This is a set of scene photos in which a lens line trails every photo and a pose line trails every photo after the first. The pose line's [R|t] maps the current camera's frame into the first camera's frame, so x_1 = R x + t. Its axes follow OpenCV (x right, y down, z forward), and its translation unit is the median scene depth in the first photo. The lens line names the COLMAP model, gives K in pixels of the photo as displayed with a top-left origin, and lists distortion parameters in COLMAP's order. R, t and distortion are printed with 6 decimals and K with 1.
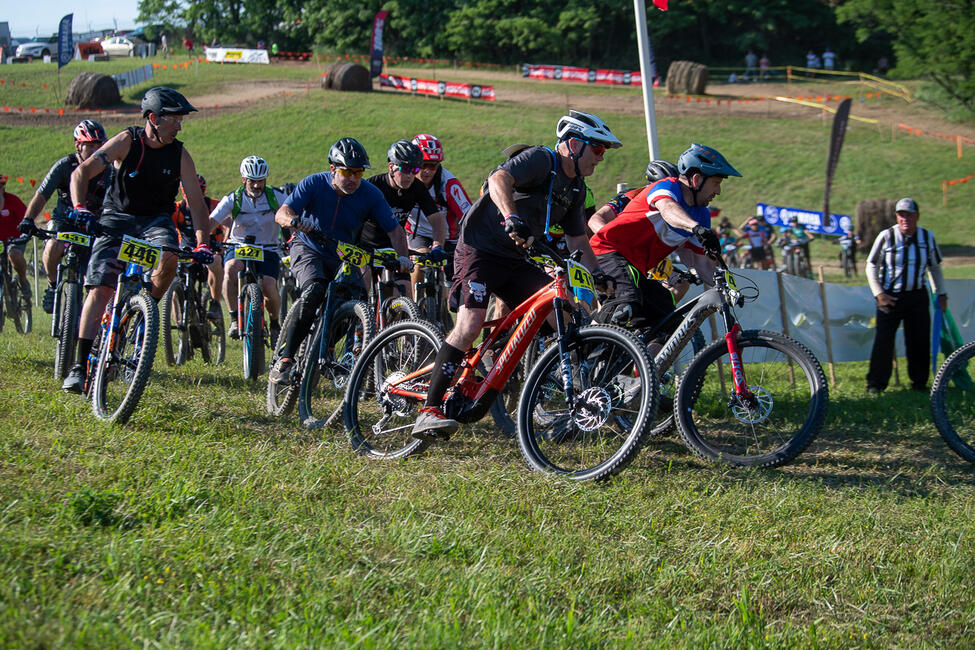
lens RADIAL K [[3415.7, 0, 490.2], [0, 3415.7, 250.6], [0, 0, 1]] dist [0.121075, -3.330483]
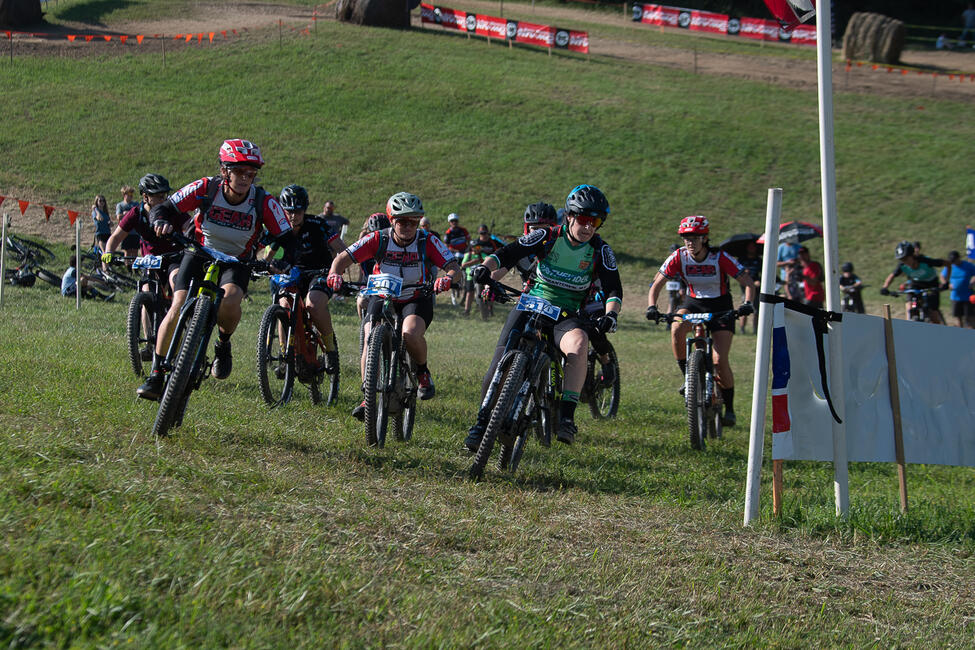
lens RADIAL K [[3426.7, 0, 541.3], [0, 3426.7, 326.8], [0, 0, 1]] dist [0.118043, -2.597321]
pose [[0.997584, 0.067886, -0.014783, 0.005747], [-0.068108, 0.997564, -0.015070, 0.021018], [0.013724, 0.016040, 0.999777, 0.318819]]
